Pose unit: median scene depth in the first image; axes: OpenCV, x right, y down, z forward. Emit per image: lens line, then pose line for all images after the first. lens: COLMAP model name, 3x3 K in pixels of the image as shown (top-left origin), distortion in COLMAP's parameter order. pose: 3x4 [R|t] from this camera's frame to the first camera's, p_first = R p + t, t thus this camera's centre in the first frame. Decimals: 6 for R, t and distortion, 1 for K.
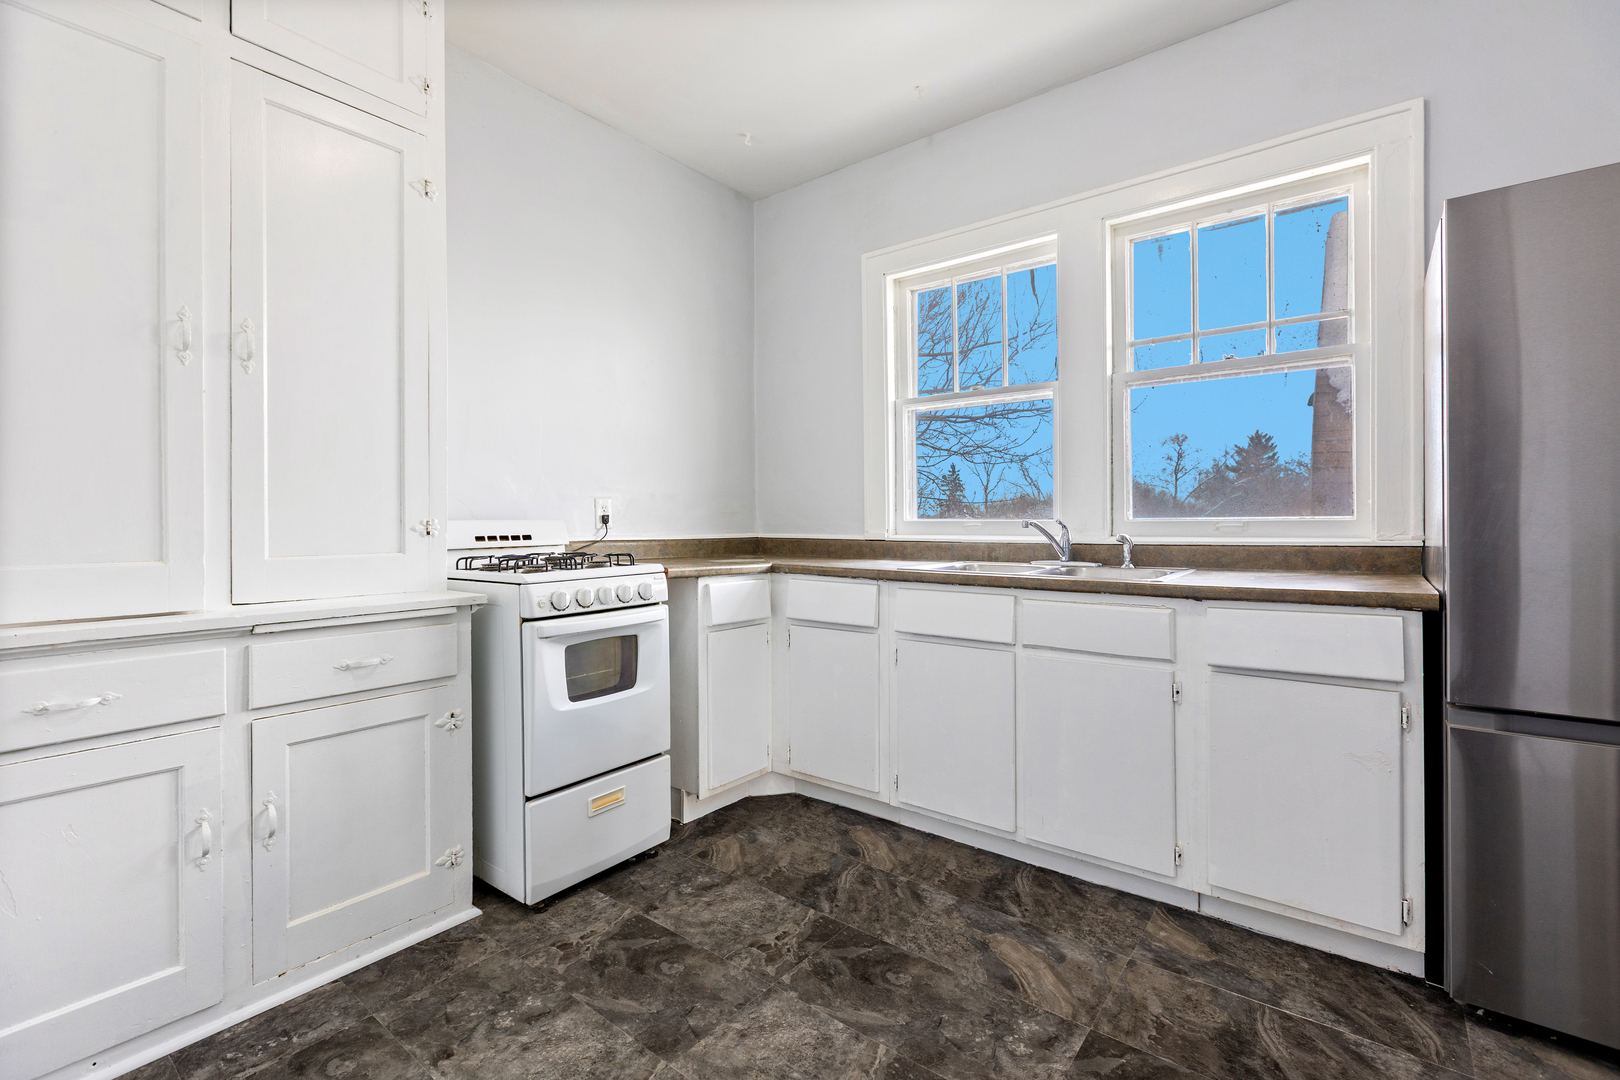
lens RADIAL K [[709.5, 0, 810.2], [0, 709.5, 525.9], [0, 0, 1]] dist [-0.002496, -0.000585]
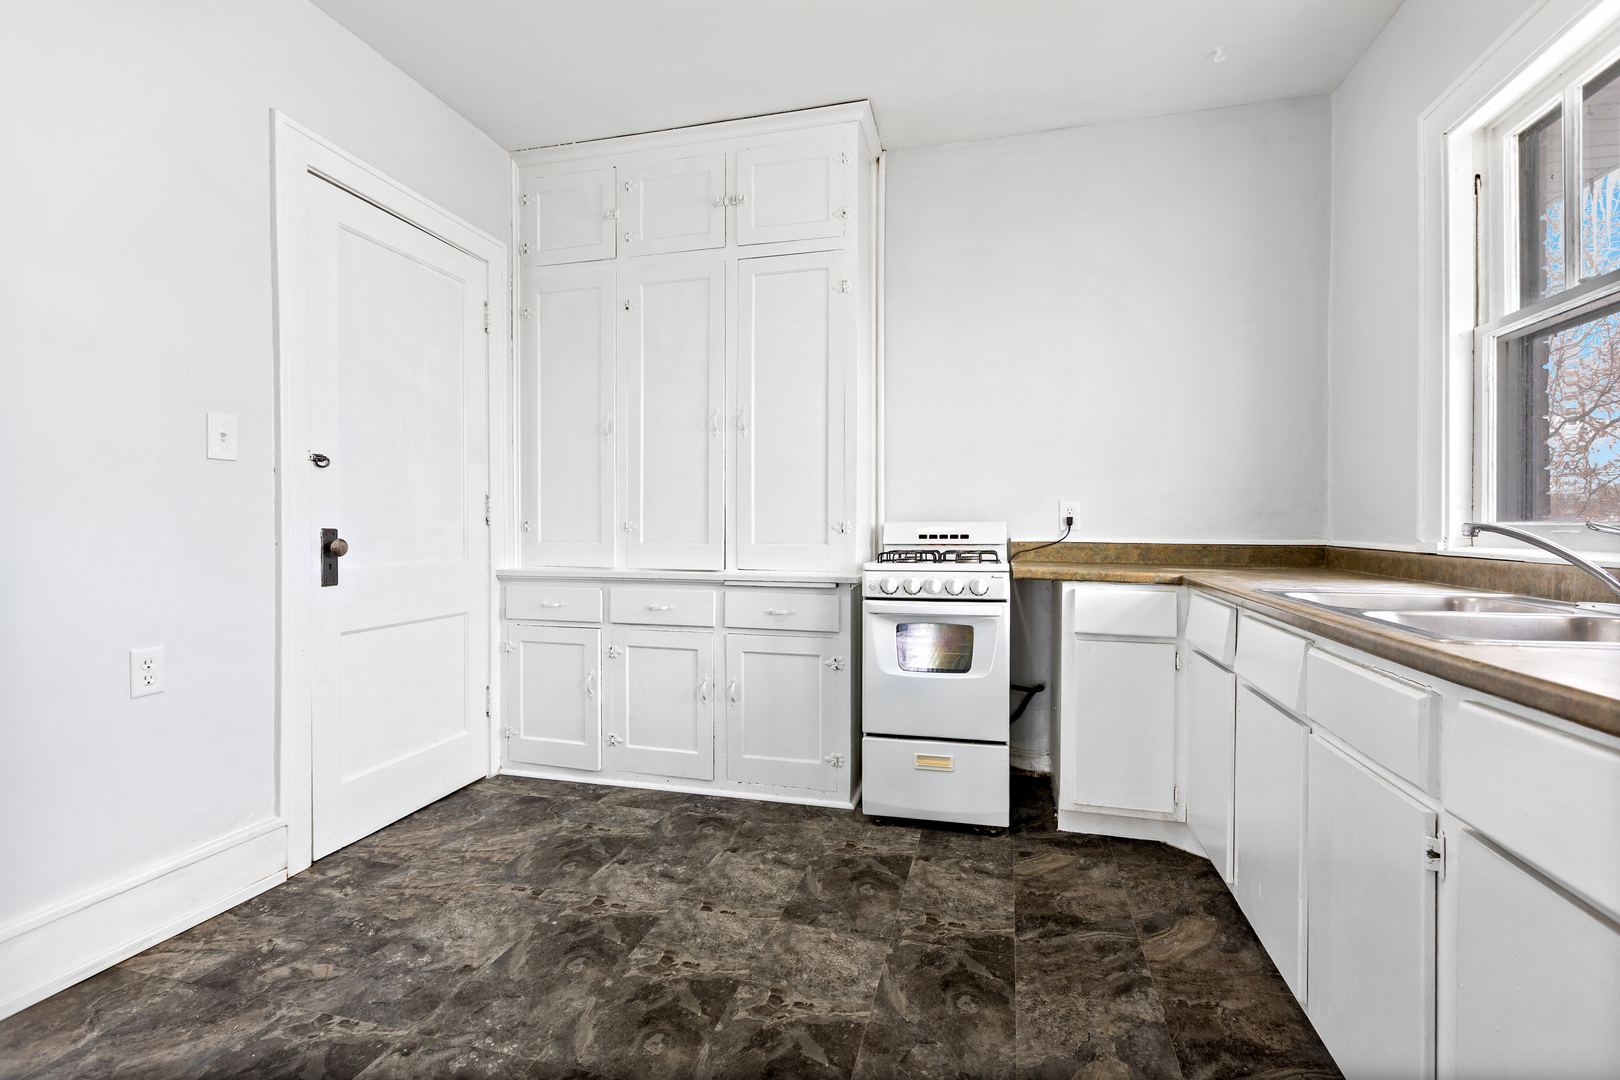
lens RADIAL K [[743.0, 0, 810.0], [0, 743.0, 540.0], [0, 0, 1]] dist [0.000507, 0.000130]
pose [[0.396049, 0.023483, -0.917929, 0.789721], [-0.007785, 0.999723, 0.022216, -0.004667], [0.918196, -0.001653, 0.396122, 0.345227]]
